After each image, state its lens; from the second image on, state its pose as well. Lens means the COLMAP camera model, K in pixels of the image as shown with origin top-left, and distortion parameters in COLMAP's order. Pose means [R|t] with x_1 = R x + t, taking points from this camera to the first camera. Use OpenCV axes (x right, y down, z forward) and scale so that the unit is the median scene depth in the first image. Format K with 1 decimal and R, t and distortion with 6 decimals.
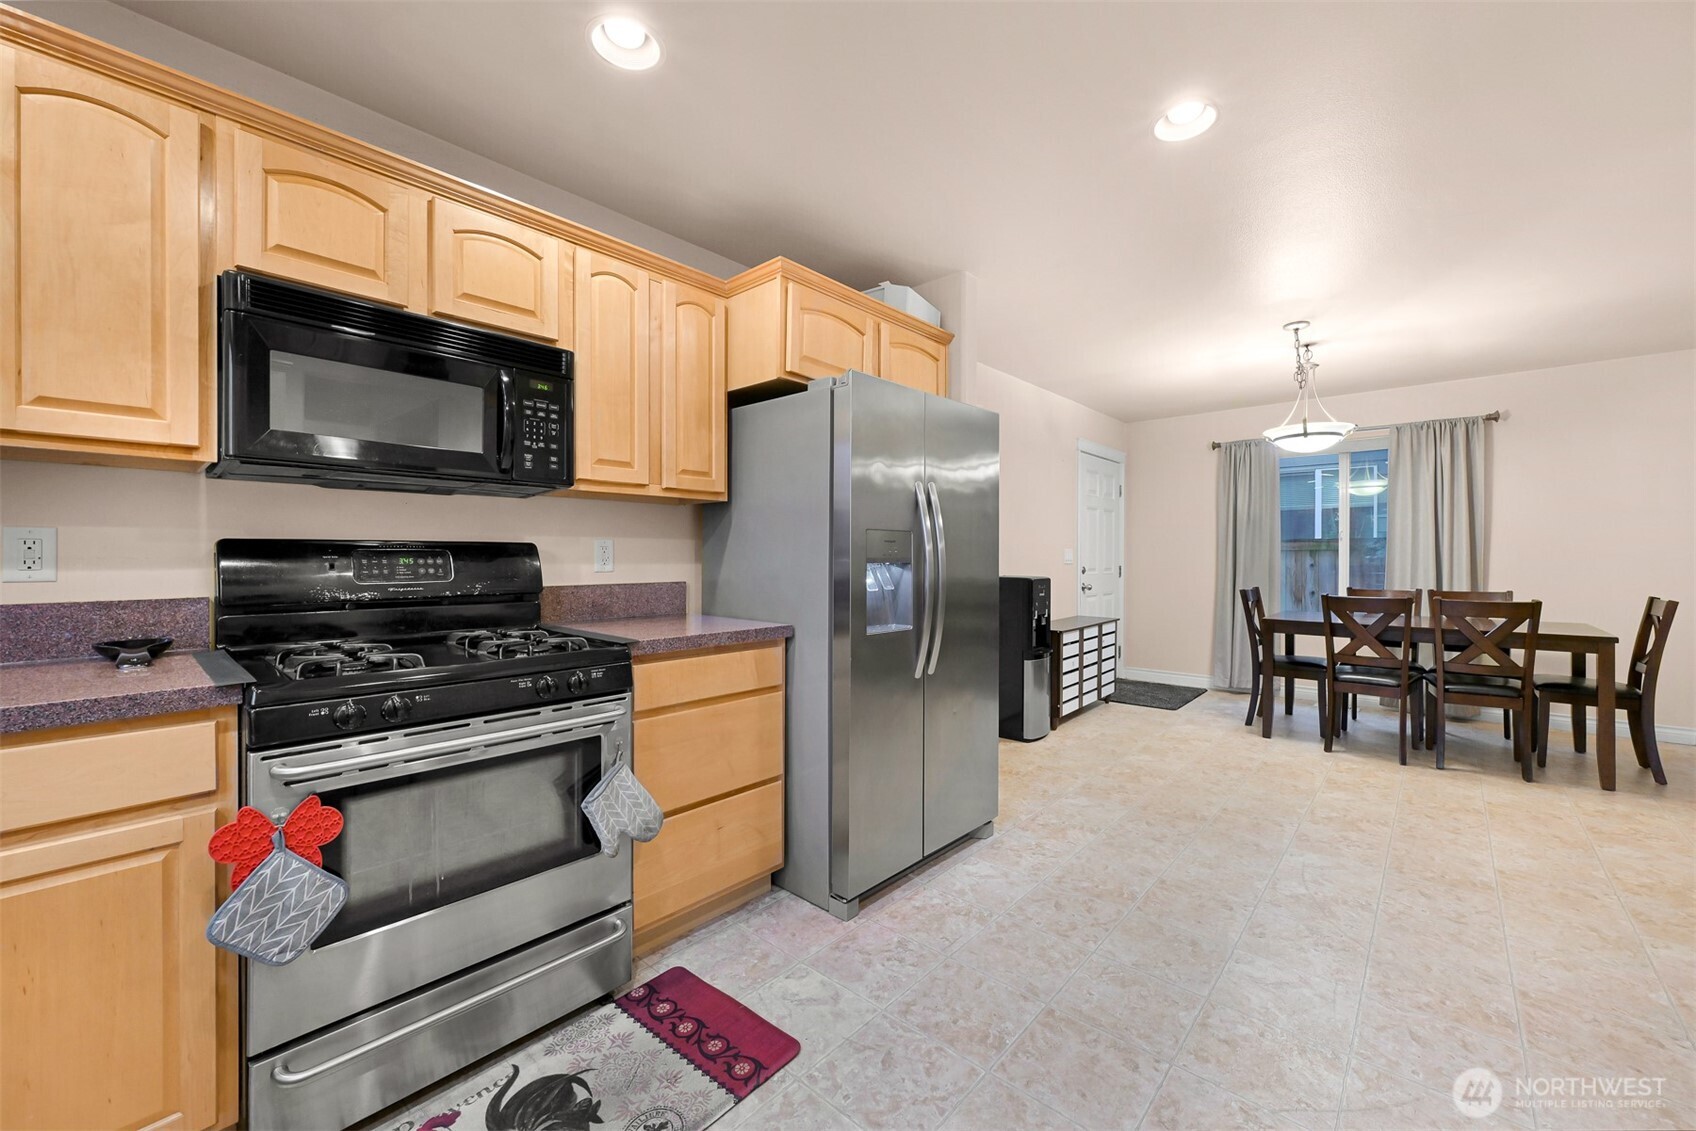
lens RADIAL K [[662.1, 0, 854.7], [0, 662.1, 560.8], [0, 0, 1]] dist [-0.000245, 0.000189]
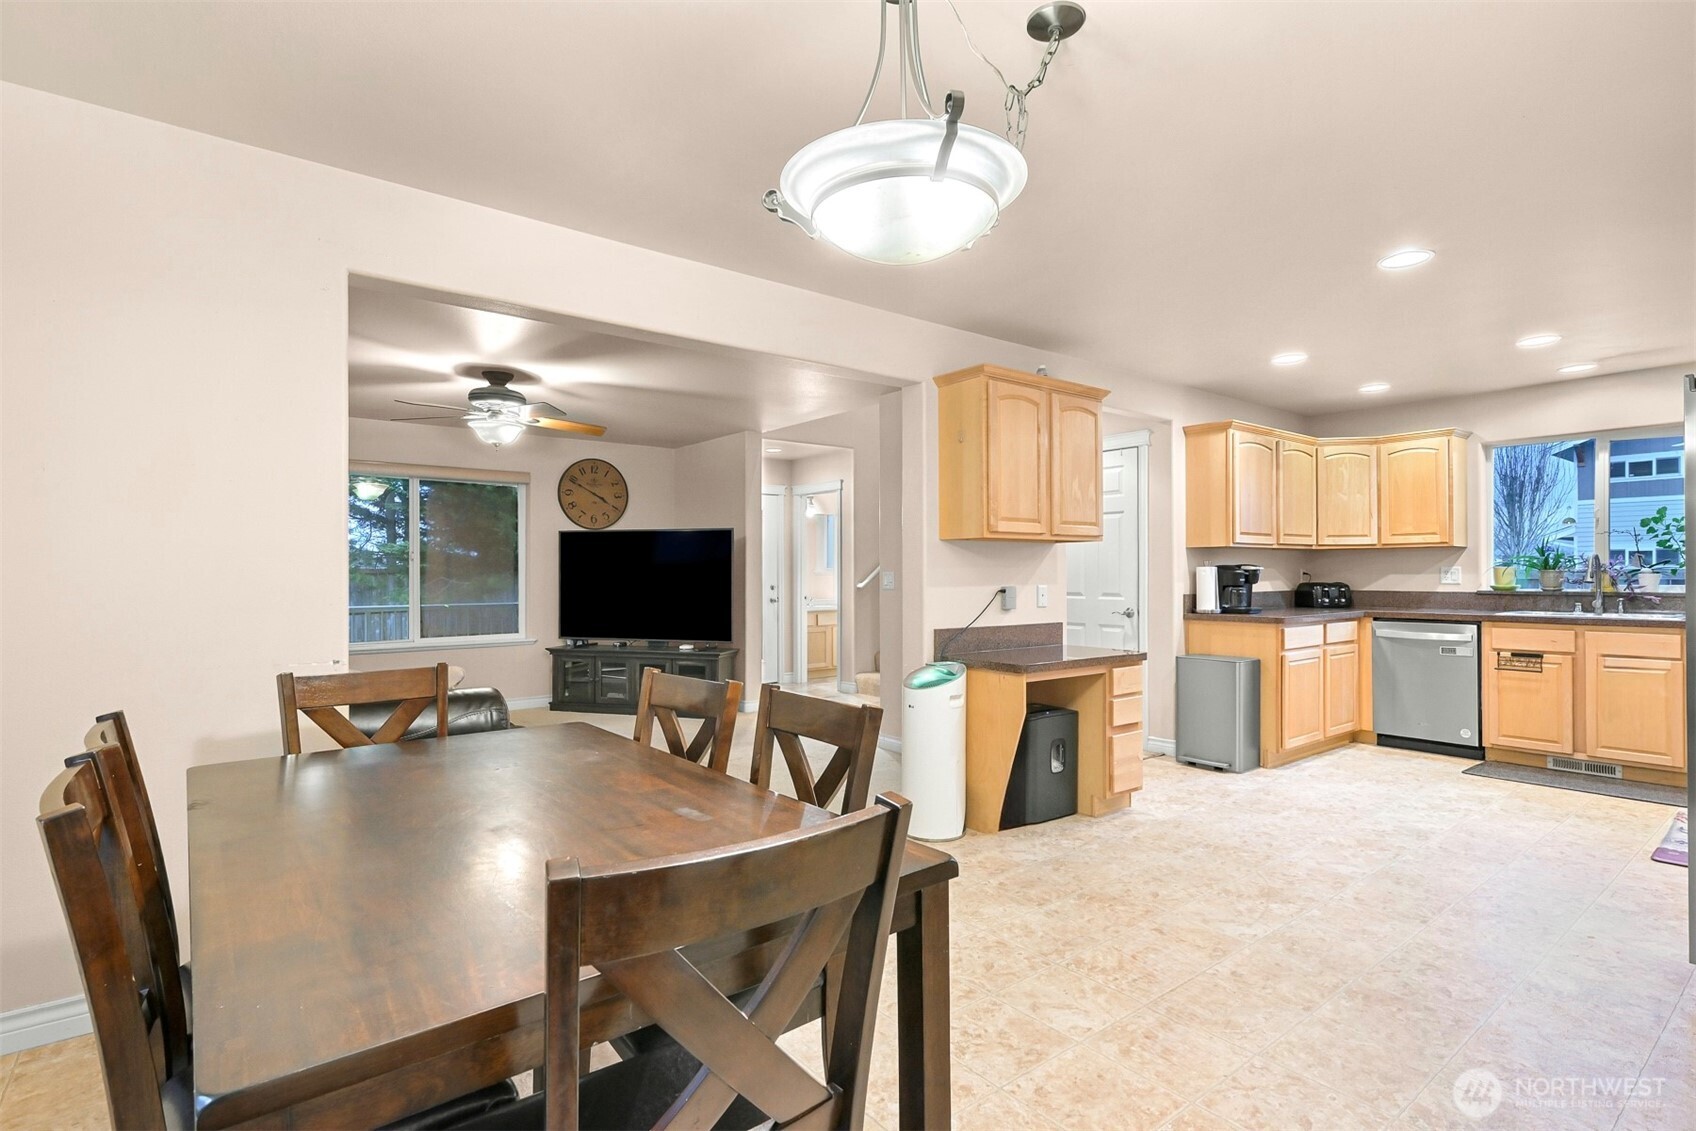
lens RADIAL K [[842.8, 0, 840.5], [0, 842.8, 571.5], [0, 0, 1]] dist [0.004352, -0.001757]
pose [[-0.984933, 0.004029, 0.172892, 1.402583], [0.005043, 0.999973, 0.005425, -0.042190], [-0.172866, 0.006215, -0.984926, 3.039732]]
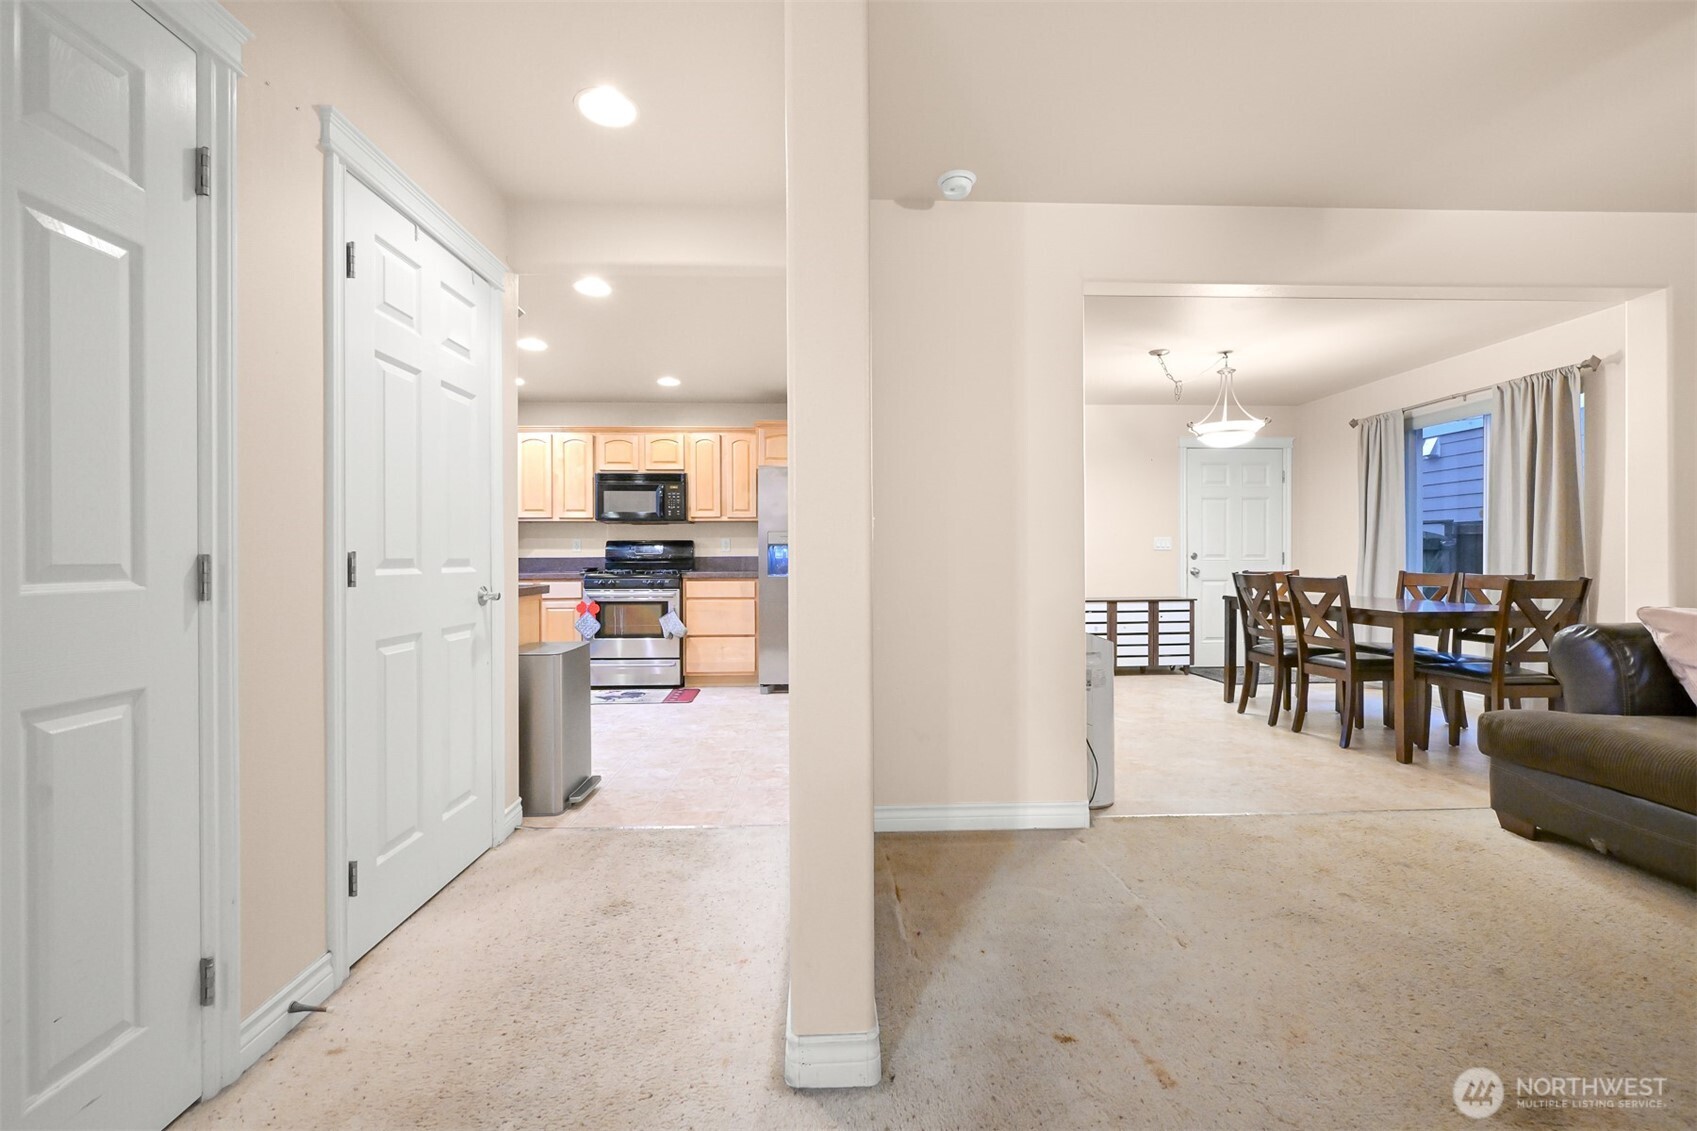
lens RADIAL K [[699.0, 0, 844.2], [0, 699.0, 555.9], [0, 0, 1]] dist [-0.003932, 0.000284]
pose [[0.702003, -0.003898, -0.712163, 2.331561], [-0.000424, 0.999983, -0.005890, 0.062780], [0.712174, 0.004437, 0.701989, -0.663211]]
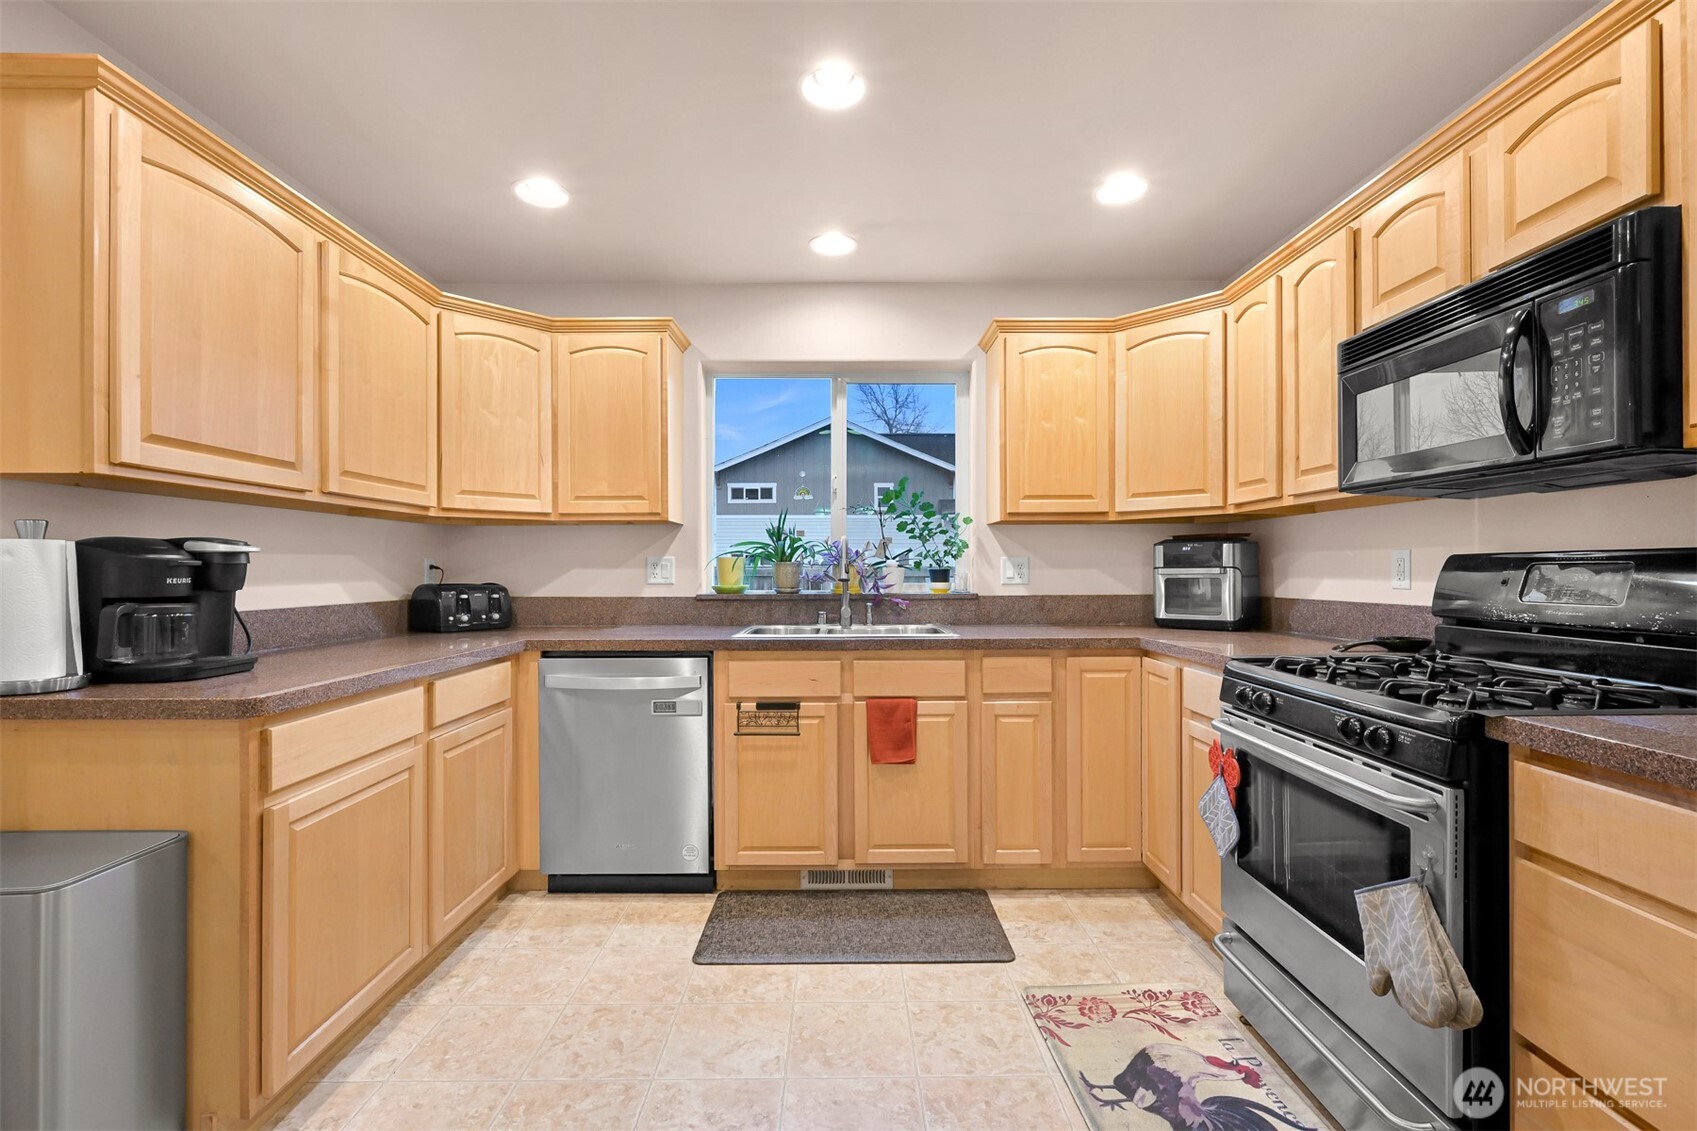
lens RADIAL K [[748.4, 0, 856.0], [0, 748.4, 567.6], [0, 0, 1]] dist [-0.003573, 0.000261]
pose [[-0.734316, -0.000547, -0.678807, 0.528458], [-0.002932, 0.999993, 0.002366, -0.010104], [0.678801, 0.003728, -0.734313, 1.077524]]
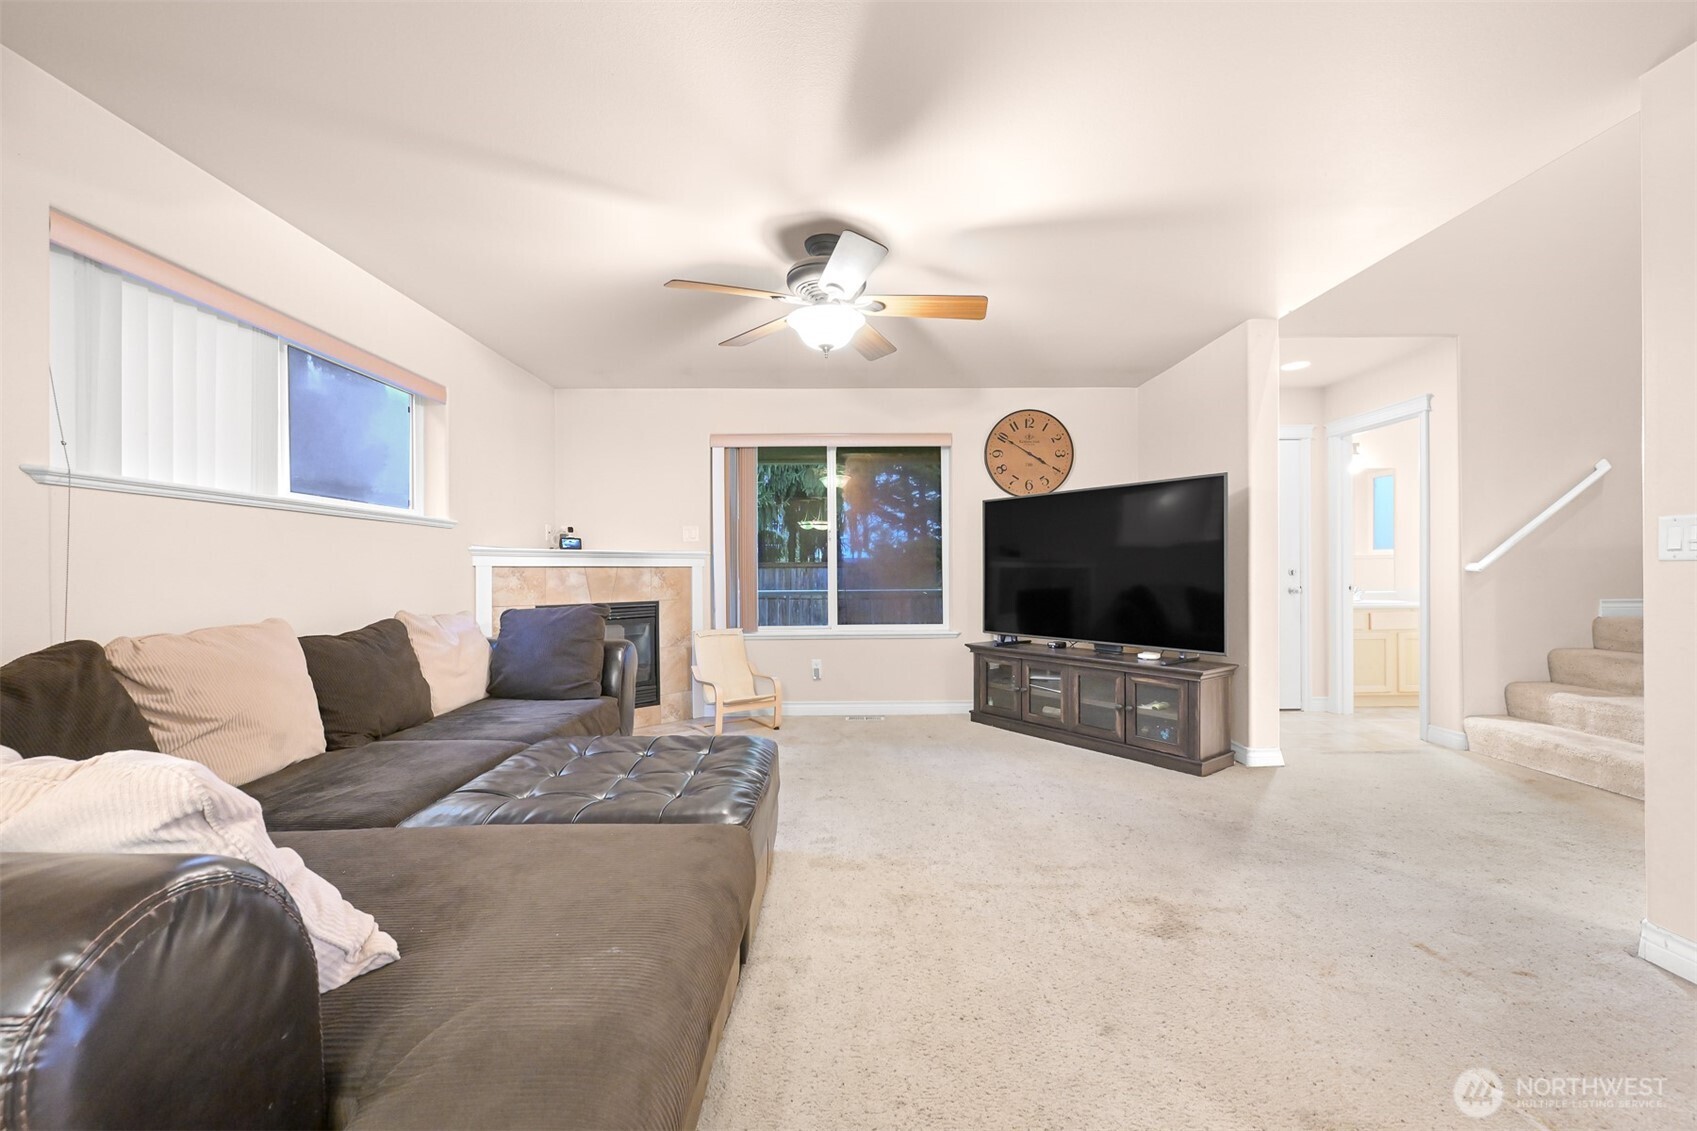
lens RADIAL K [[662.5, 0, 854.4], [0, 662.5, 569.1], [0, 0, 1]] dist [-0.000245, 0.000189]
pose [[-0.684600, 0.008205, 0.728873, 1.894729], [0.011187, 0.999937, -0.000749, 0.042412], [-0.728833, 0.007641, -0.684649, 1.425878]]
